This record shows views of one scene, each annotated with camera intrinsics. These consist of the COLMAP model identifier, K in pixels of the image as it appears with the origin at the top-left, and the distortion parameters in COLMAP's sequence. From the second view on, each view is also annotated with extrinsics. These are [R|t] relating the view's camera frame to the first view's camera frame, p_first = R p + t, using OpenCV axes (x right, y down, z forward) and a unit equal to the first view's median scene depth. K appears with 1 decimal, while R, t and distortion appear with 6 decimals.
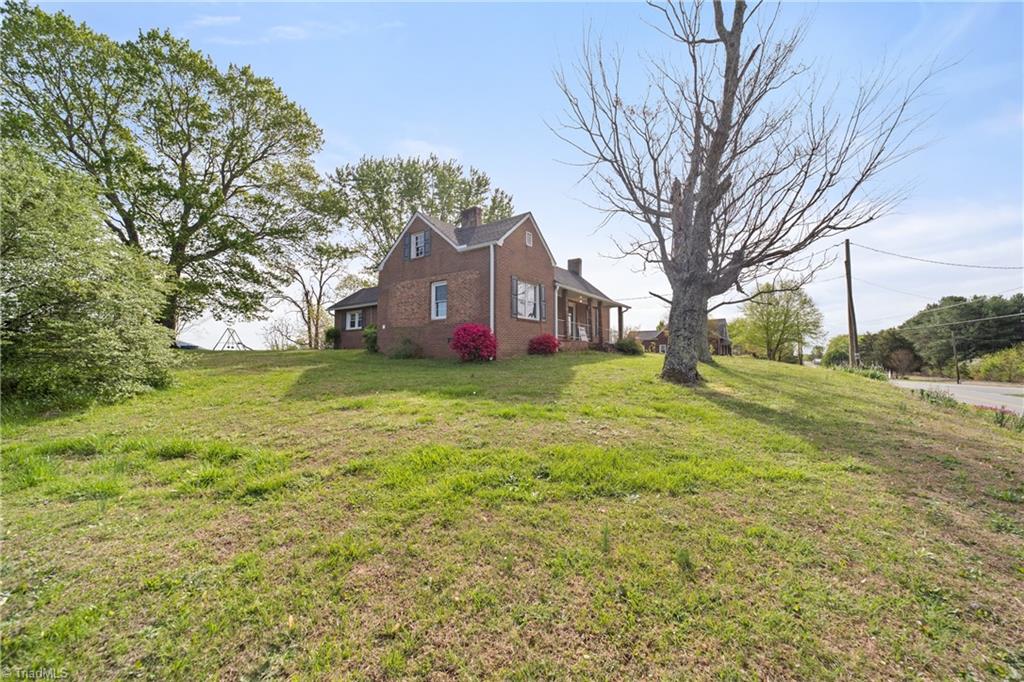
lens RADIAL K [[409.2, 0, 512.0], [0, 409.2, 341.0], [0, 0, 1]] dist [0.000363, 0.000009]
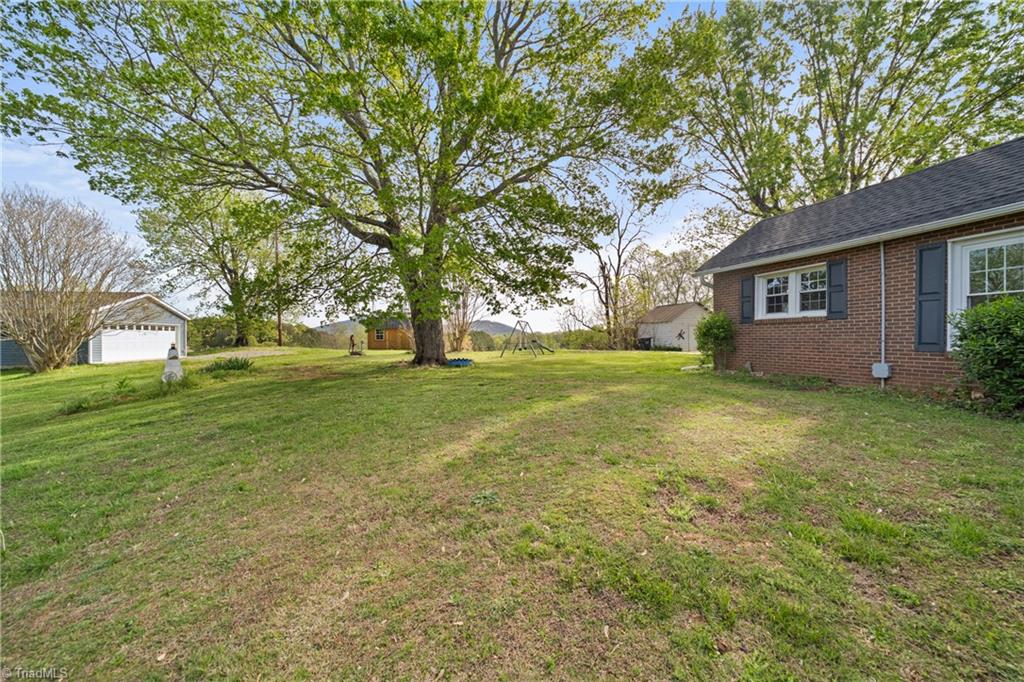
lens RADIAL K [[409.2, 0, 512.0], [0, 409.2, 341.0], [0, 0, 1]] dist [0.000363, 0.000009]
pose [[0.799478, -0.000864, -0.600694, -0.319835], [0.036144, 0.998256, 0.046669, -0.029828], [0.599607, -0.059022, 0.798115, 0.485615]]
